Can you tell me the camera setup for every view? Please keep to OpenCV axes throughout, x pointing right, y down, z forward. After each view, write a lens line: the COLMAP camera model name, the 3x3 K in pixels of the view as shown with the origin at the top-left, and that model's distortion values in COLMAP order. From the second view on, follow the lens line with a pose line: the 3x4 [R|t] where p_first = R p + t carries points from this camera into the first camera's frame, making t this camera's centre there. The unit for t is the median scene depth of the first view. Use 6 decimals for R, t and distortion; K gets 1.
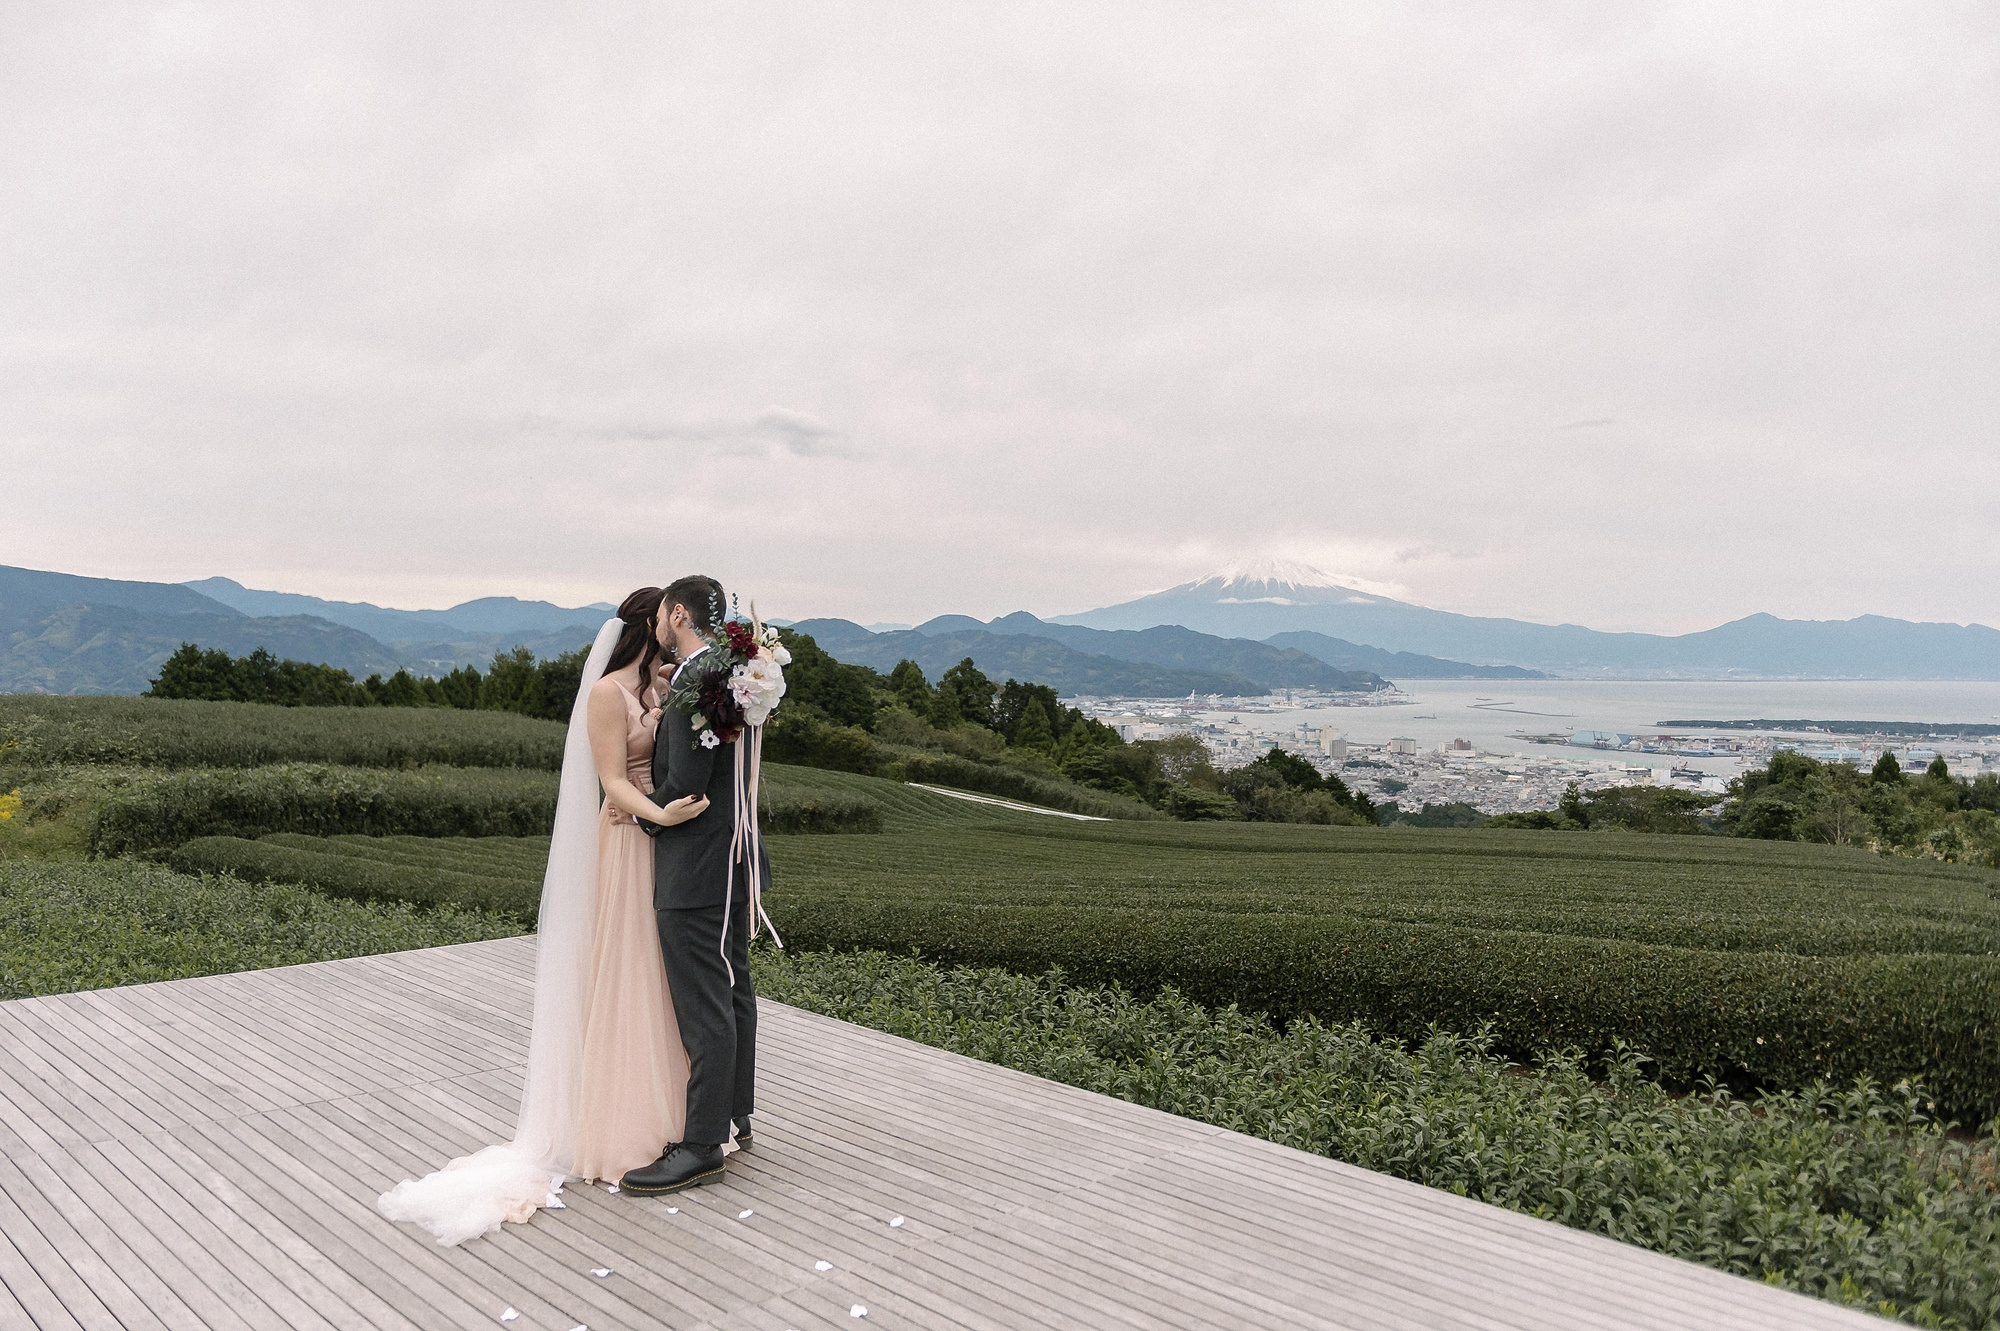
lens RADIAL K [[1713.4, 0, 999.7], [0, 1713.4, 615.2], [0, 0, 1]] dist [-0.042395, -0.006413]
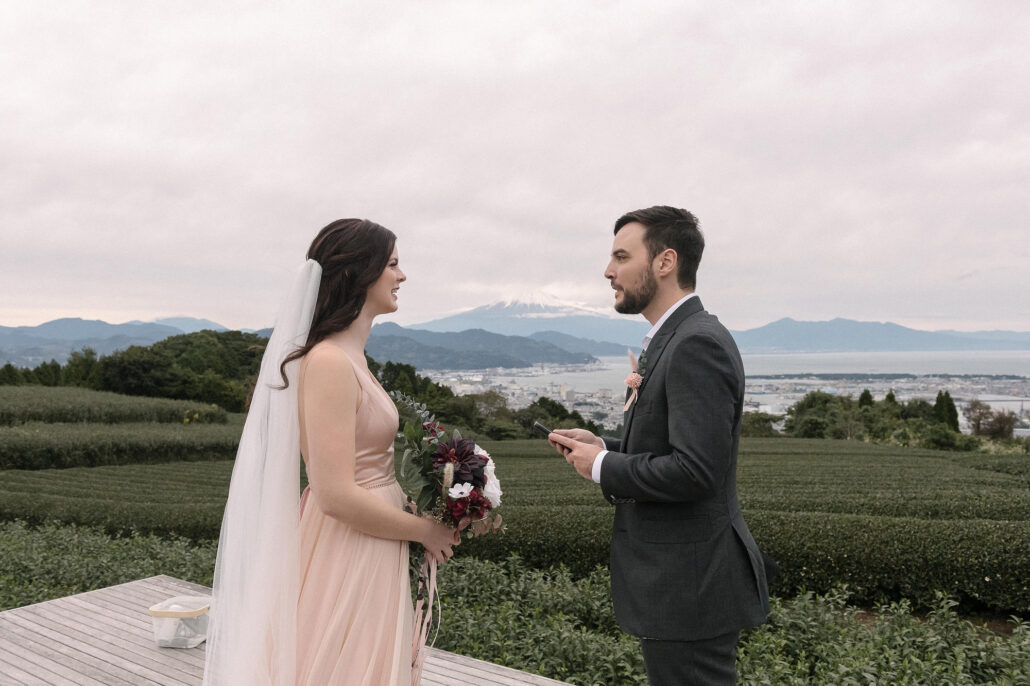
lens RADIAL K [[882.4, 0, 514.8], [0, 882.4, 317.1], [0, 0, 1]] dist [-0.042395, -0.006413]
pose [[0.980596, -0.012207, 0.195661, -0.046066], [0.014699, 0.999828, -0.011289, 0.005405], [-0.195489, 0.013946, 0.980607, 0.111779]]
